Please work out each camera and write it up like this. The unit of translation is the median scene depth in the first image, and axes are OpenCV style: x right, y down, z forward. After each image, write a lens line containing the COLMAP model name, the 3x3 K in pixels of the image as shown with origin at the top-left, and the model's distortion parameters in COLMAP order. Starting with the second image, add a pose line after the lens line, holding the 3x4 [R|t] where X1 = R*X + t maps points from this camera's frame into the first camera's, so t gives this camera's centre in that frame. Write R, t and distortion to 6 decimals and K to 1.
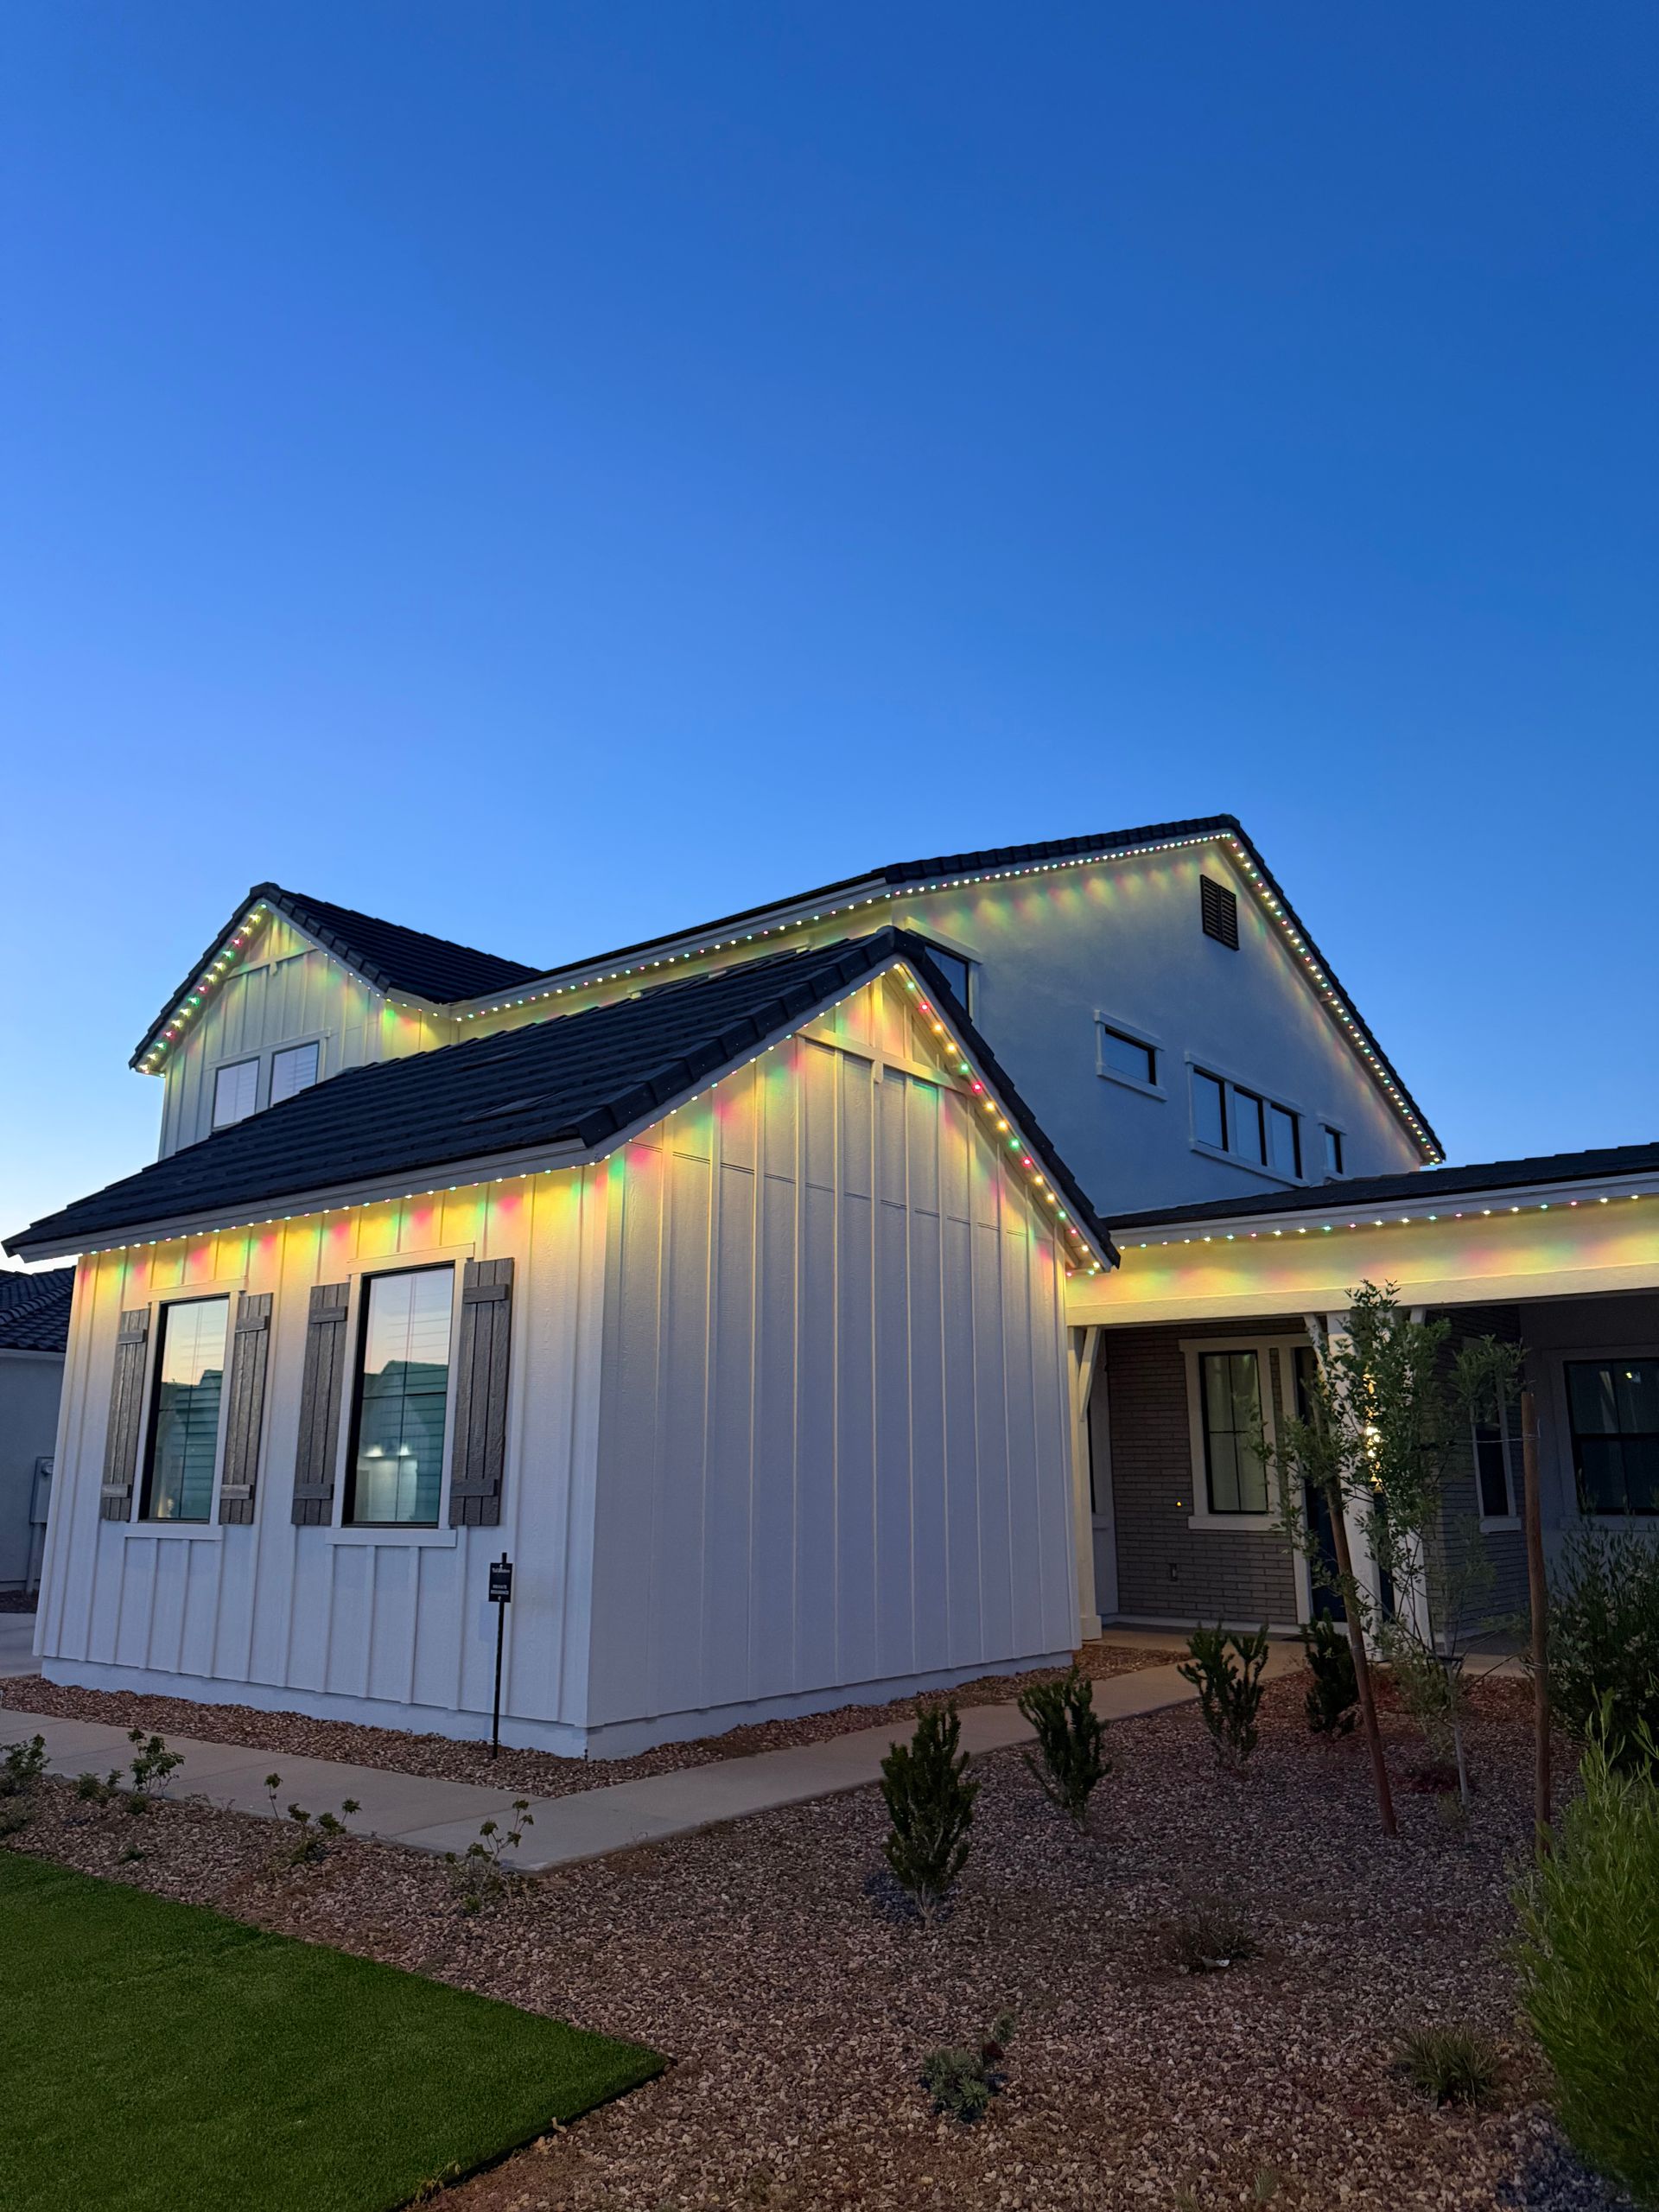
lens RADIAL K [[1549.3, 0, 829.5], [0, 1549.3, 1106.0], [0, 0, 1]] dist [0.122409, -0.176188]
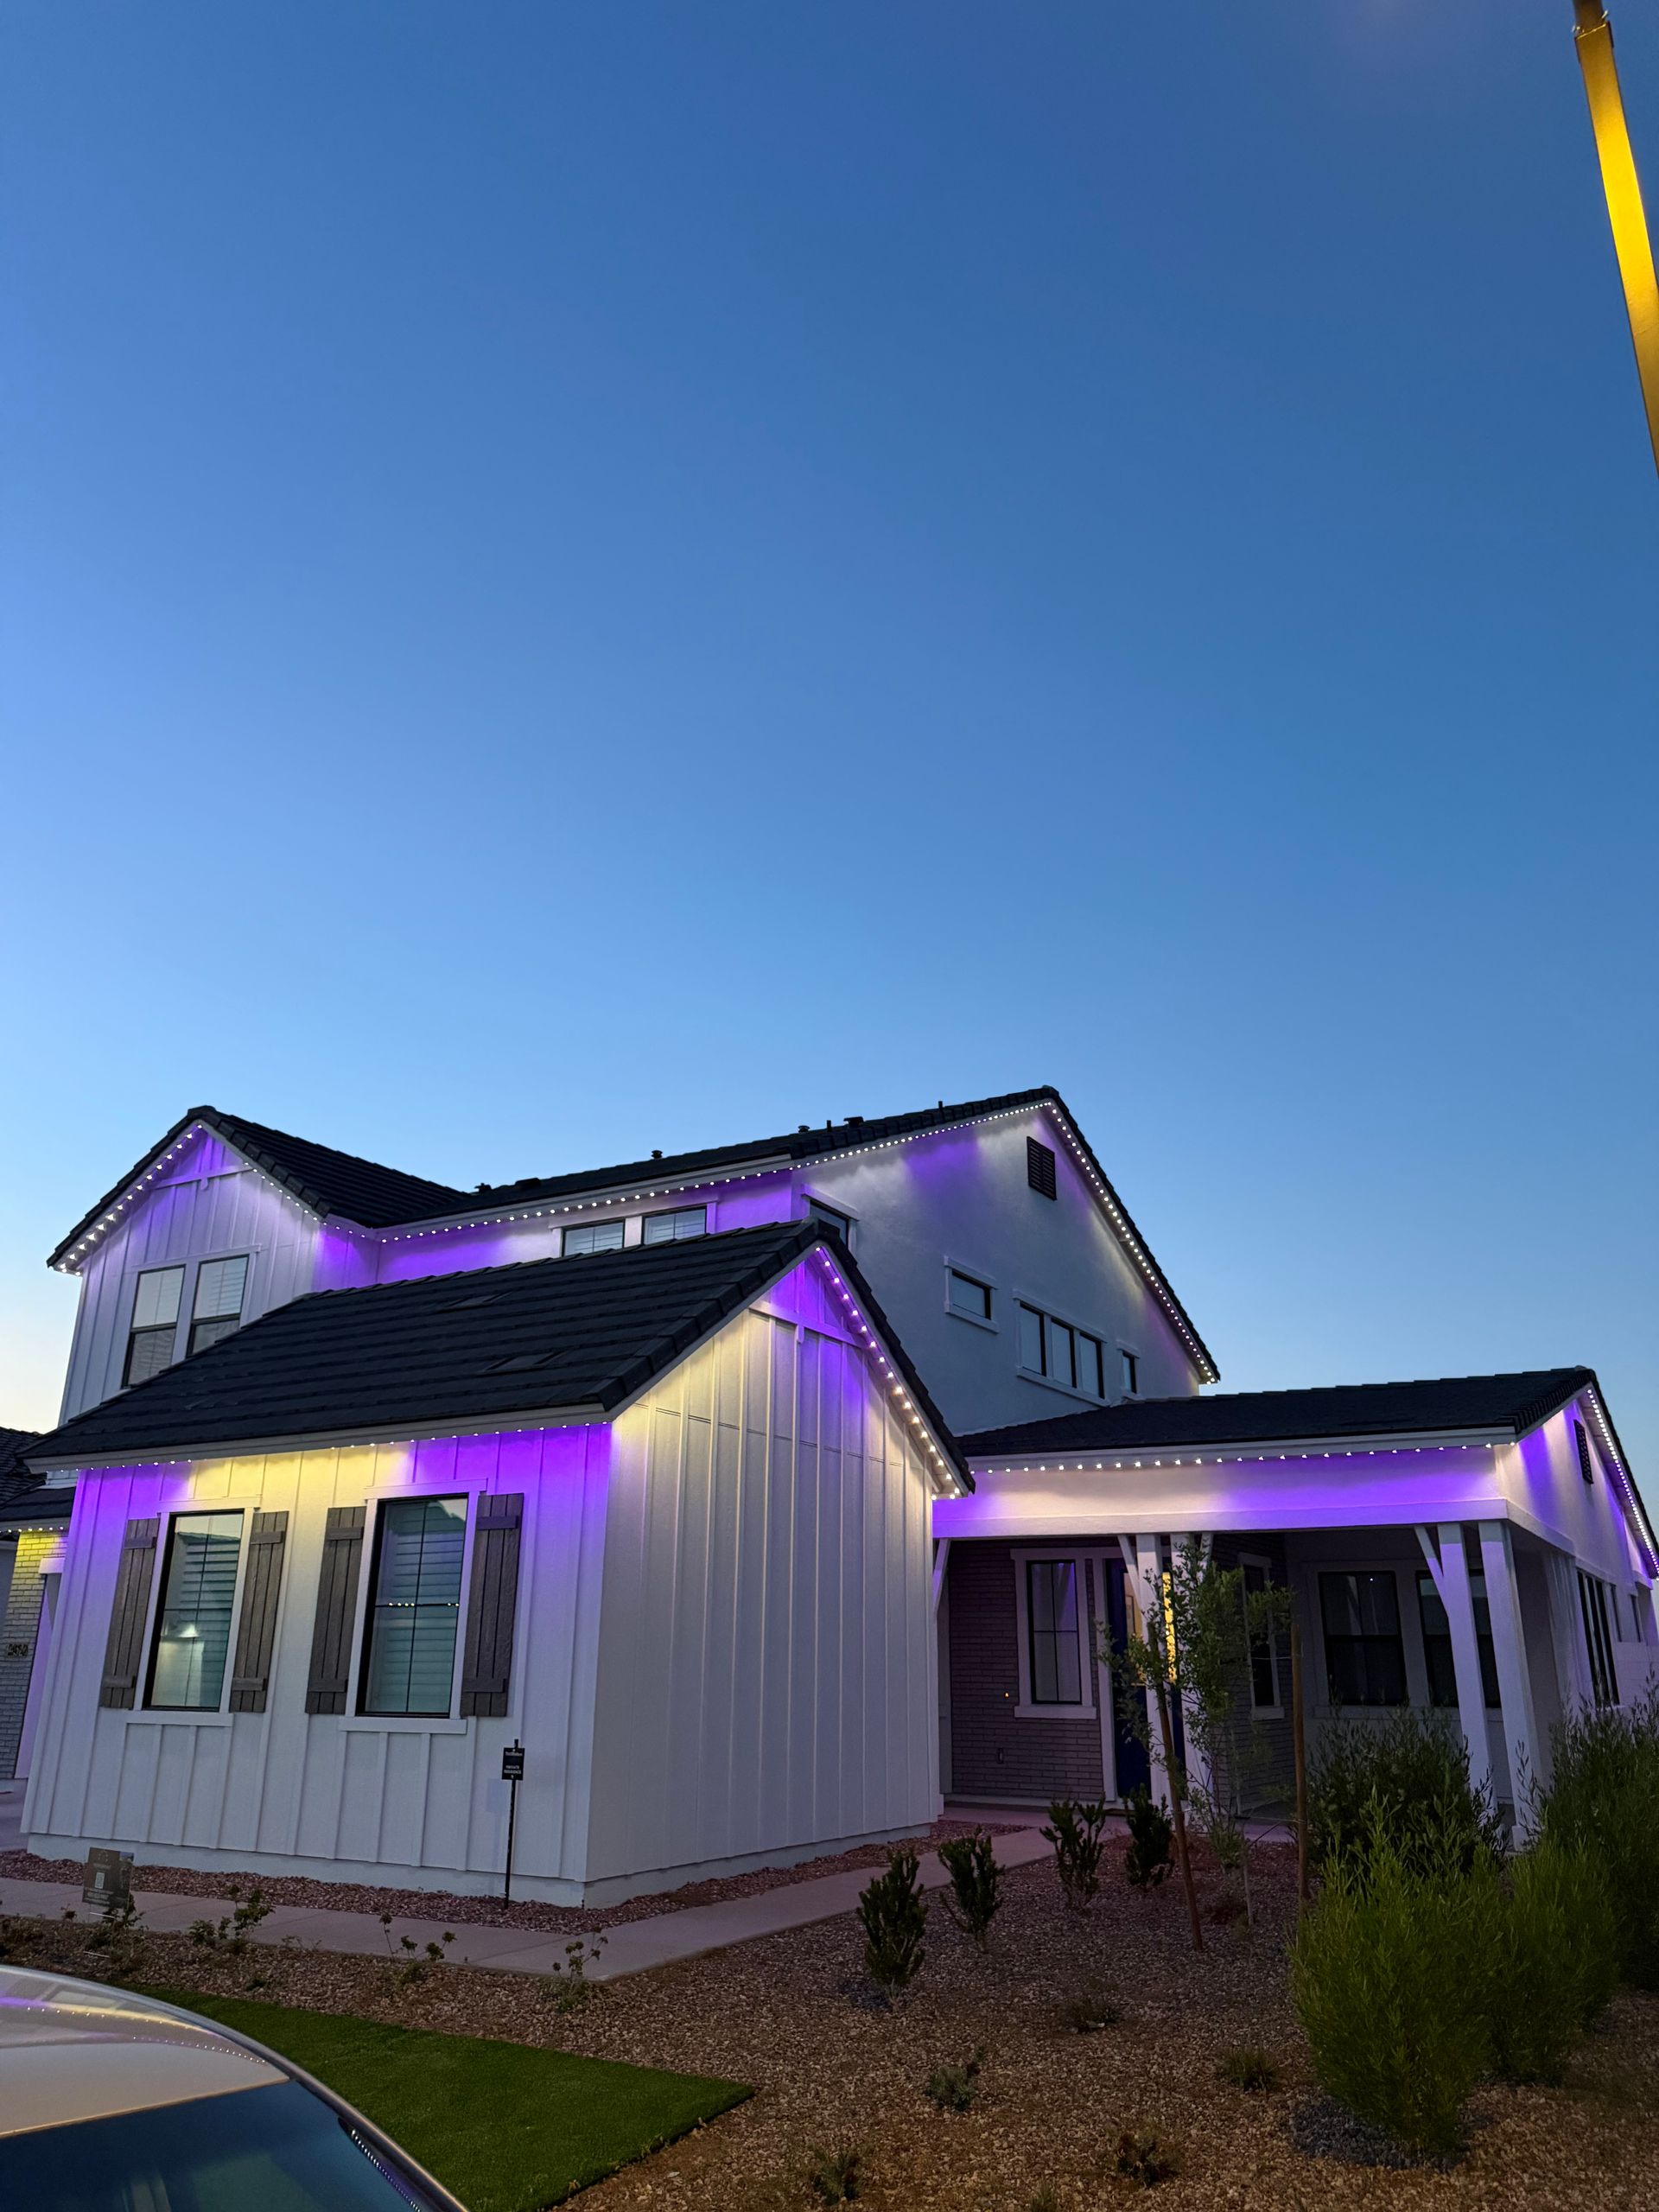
lens RADIAL K [[1549.3, 0, 829.5], [0, 1549.3, 1106.0], [0, 0, 1]] dist [0.122409, -0.176188]
pose [[0.989931, 0.054037, 0.130833, -0.126315], [-0.040257, 0.993576, -0.105766, -0.077961], [-0.135707, 0.099434, 0.985747, -0.268437]]
